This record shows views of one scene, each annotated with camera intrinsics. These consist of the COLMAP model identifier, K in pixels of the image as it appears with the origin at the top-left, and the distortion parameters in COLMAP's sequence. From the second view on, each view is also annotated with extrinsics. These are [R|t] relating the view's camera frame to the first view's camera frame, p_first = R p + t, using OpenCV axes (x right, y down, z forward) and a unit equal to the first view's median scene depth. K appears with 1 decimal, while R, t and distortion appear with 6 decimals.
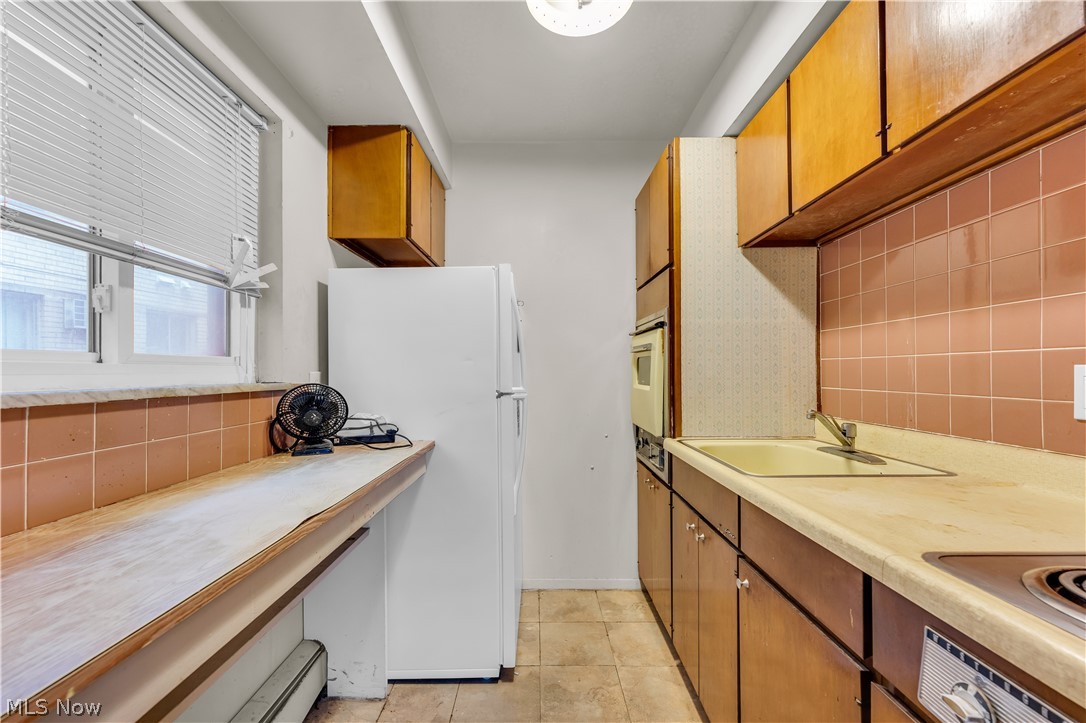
lens RADIAL K [[436.0, 0, 535.2], [0, 436.0, 369.9], [0, 0, 1]] dist [-0.000820, -0.000301]
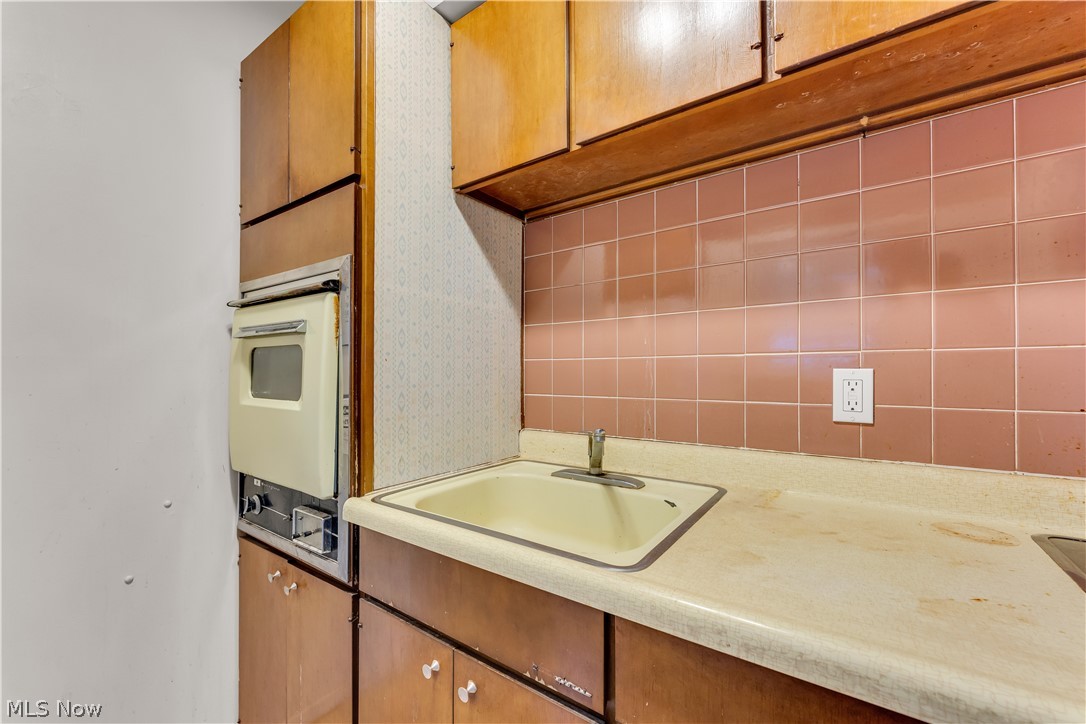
lens RADIAL K [[436.0, 0, 535.2], [0, 436.0, 370.4], [0, 0, 1]] dist [-0.000820, -0.000301]
pose [[0.574193, 0.010982, 0.818646, -0.005145], [-0.005652, 0.999939, -0.009449, 0.003285], [-0.818701, 0.000799, 0.574220, 0.510882]]
